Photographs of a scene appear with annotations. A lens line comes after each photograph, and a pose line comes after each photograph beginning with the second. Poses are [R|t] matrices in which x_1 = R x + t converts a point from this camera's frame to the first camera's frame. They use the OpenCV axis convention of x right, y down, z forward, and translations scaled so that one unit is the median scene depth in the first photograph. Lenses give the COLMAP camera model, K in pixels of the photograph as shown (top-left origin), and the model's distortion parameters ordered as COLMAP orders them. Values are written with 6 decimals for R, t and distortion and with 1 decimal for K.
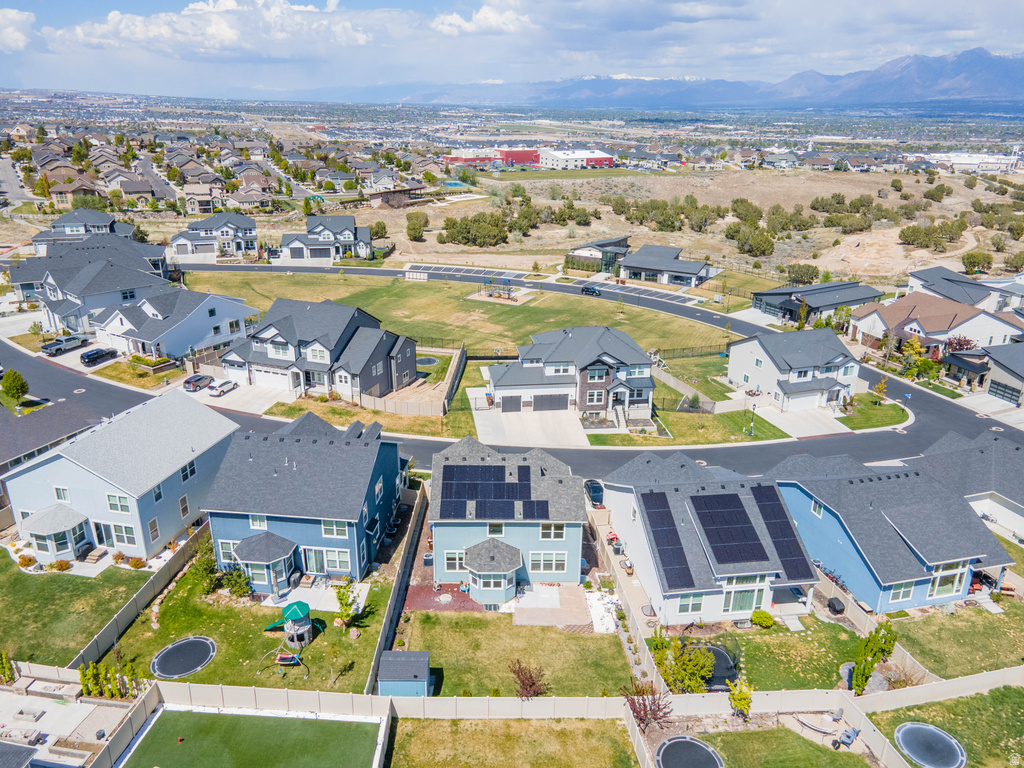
lens RADIAL K [[746.6, 0, 502.7], [0, 746.6, 382.7], [0, 0, 1]] dist [0.020720, 0.031173]
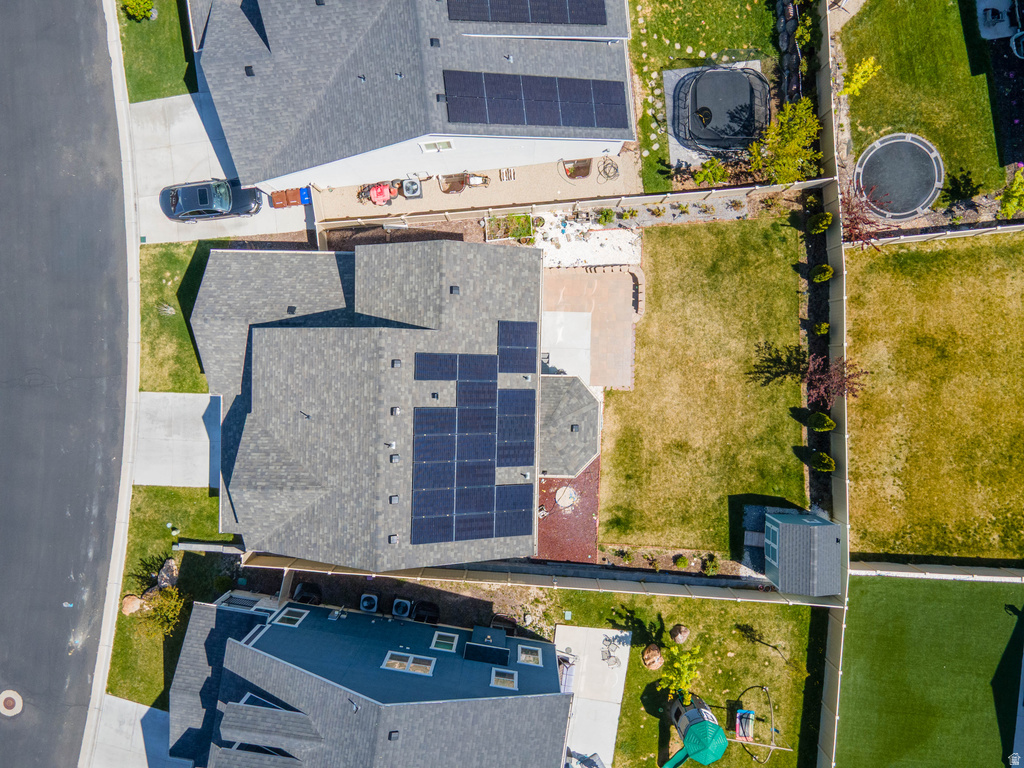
lens RADIAL K [[746.6, 0, 502.7], [0, 746.6, 382.7], [0, 0, 1]] dist [0.020720, 0.031173]
pose [[0.029241, -0.998915, -0.036241, 0.023704], [0.383415, -0.022274, 0.923307, -0.184715], [-0.923113, -0.040894, 0.382348, 0.506243]]
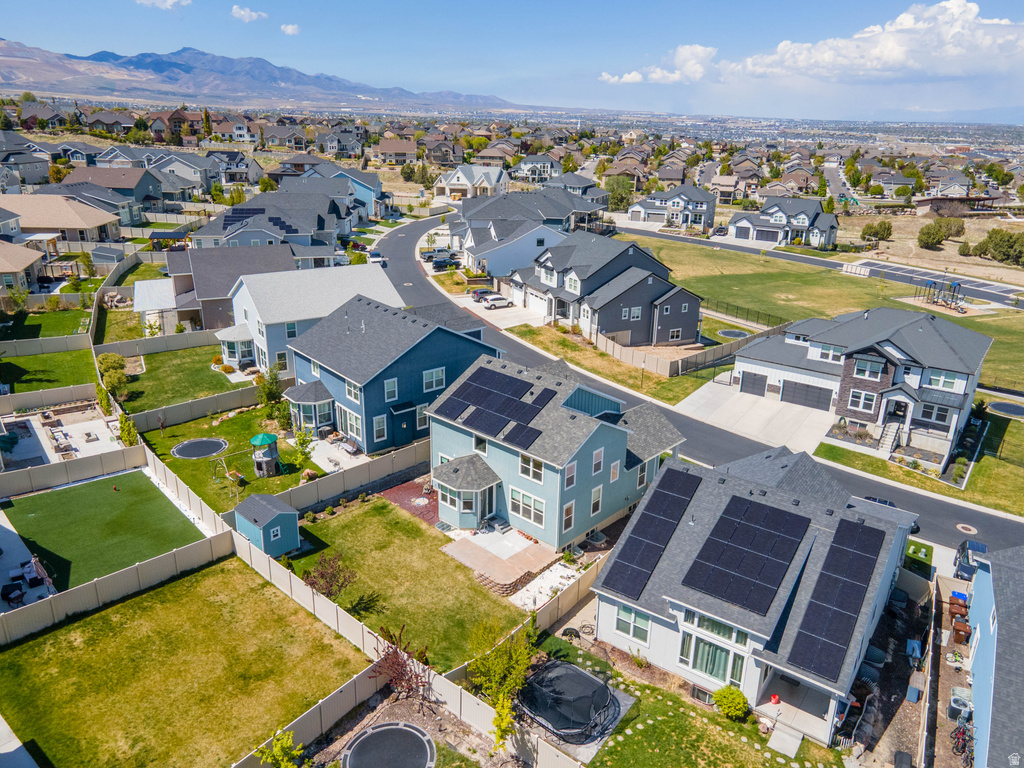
lens RADIAL K [[746.6, 0, 502.7], [0, 746.6, 382.7], [0, 0, 1]] dist [0.020720, 0.031173]
pose [[0.722265, 0.237778, -0.649457, 0.332982], [-0.254953, 0.964448, 0.069566, 0.039955], [0.642909, 0.115336, 0.757209, 0.230807]]
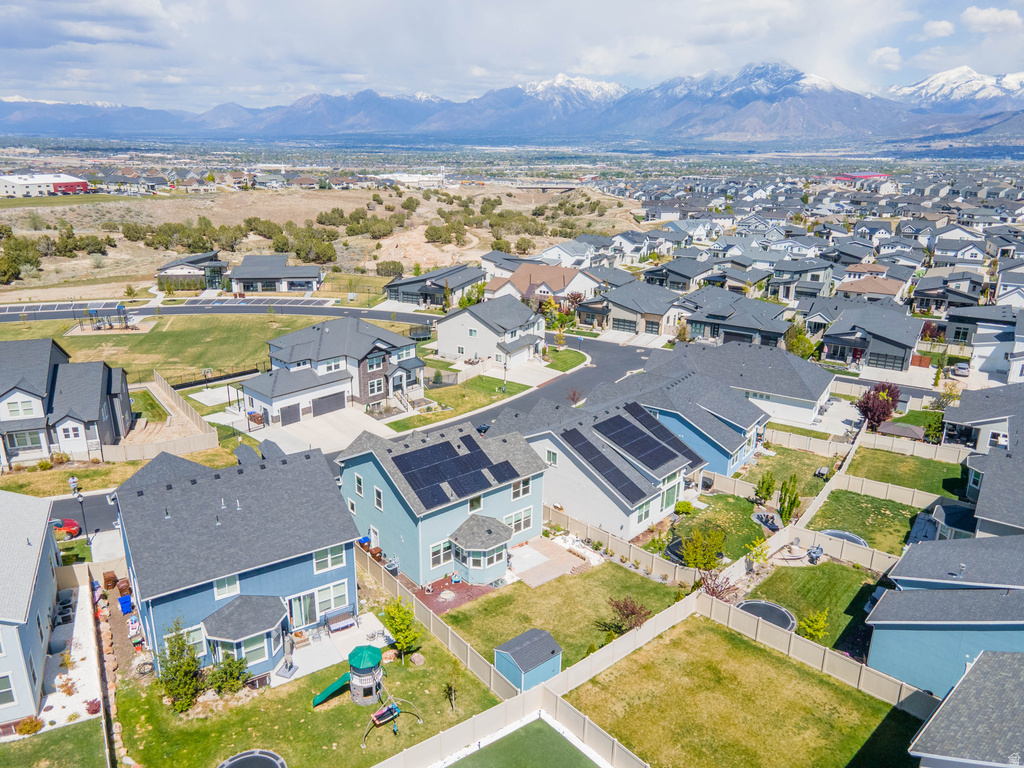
lens RADIAL K [[744.4, 0, 502.0], [0, 744.4, 382.1], [0, 0, 1]] dist [0.030118, 0.035290]
pose [[0.776106, -0.200524, 0.597871, -0.315347], [0.221567, 0.974358, 0.039176, 0.011903], [-0.590396, 0.102064, 0.800634, 0.136404]]
